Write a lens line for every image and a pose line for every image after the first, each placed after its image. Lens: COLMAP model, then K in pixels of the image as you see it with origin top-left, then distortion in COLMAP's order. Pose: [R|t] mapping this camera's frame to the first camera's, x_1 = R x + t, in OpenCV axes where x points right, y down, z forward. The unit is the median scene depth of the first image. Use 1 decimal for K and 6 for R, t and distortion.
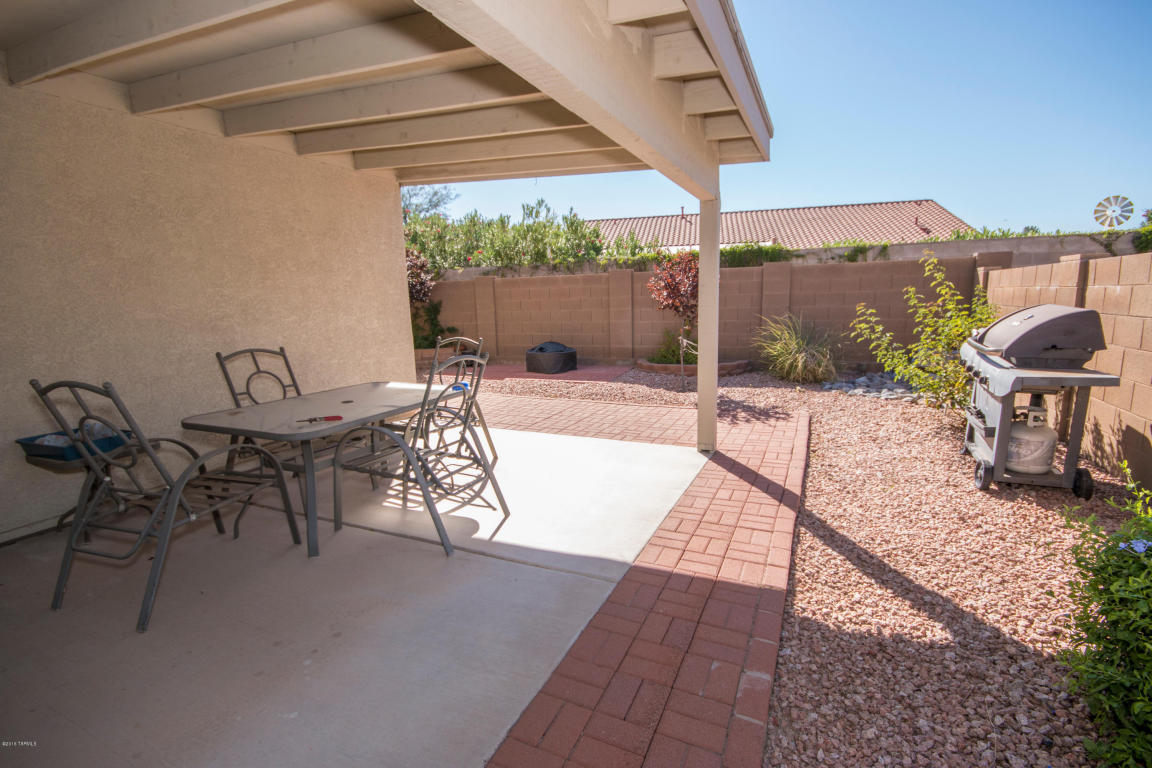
lens RADIAL K [[529.8, 0, 576.1], [0, 529.8, 390.5], [0, 0, 1]] dist [0.002421, 0.000366]
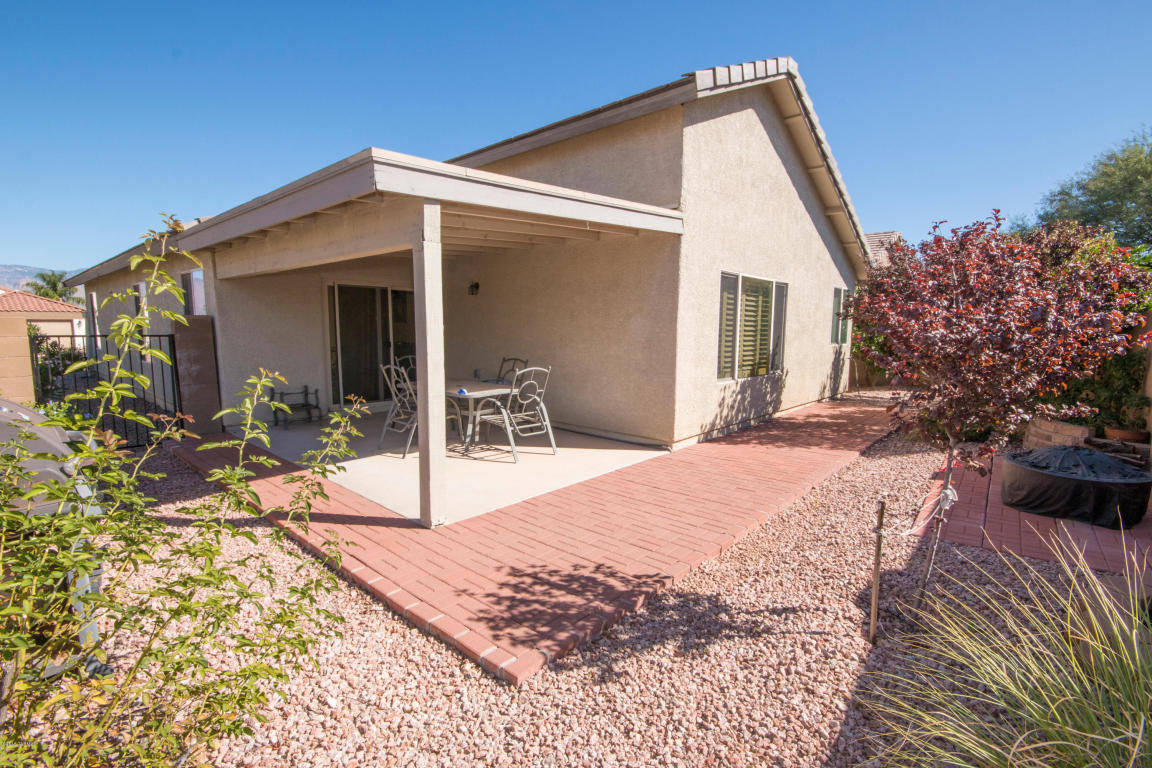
lens RADIAL K [[529.8, 0, 576.1], [0, 529.8, 390.5], [0, 0, 1]] dist [0.002421, 0.000366]
pose [[-0.294940, 0.154546, -0.942935, 0.949004], [-0.155930, 0.965820, 0.207070, -0.319132], [0.942707, 0.208105, -0.260760, 1.367624]]
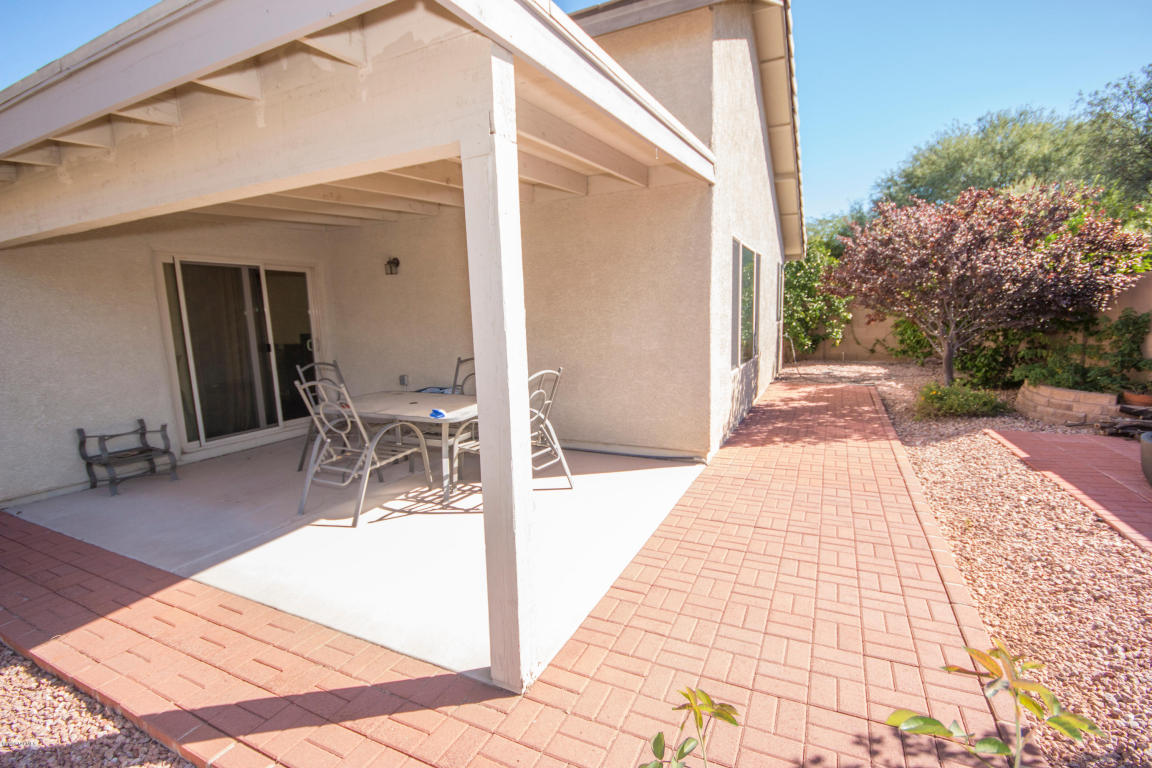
lens RADIAL K [[529.8, 0, 576.1], [0, 529.8, 390.5], [0, 0, 1]] dist [0.002421, 0.000366]
pose [[-0.020707, 0.187432, -0.982059, 0.650178], [-0.137259, 0.972436, 0.188490, -0.235849], [0.990319, 0.138700, 0.005591, 0.988604]]
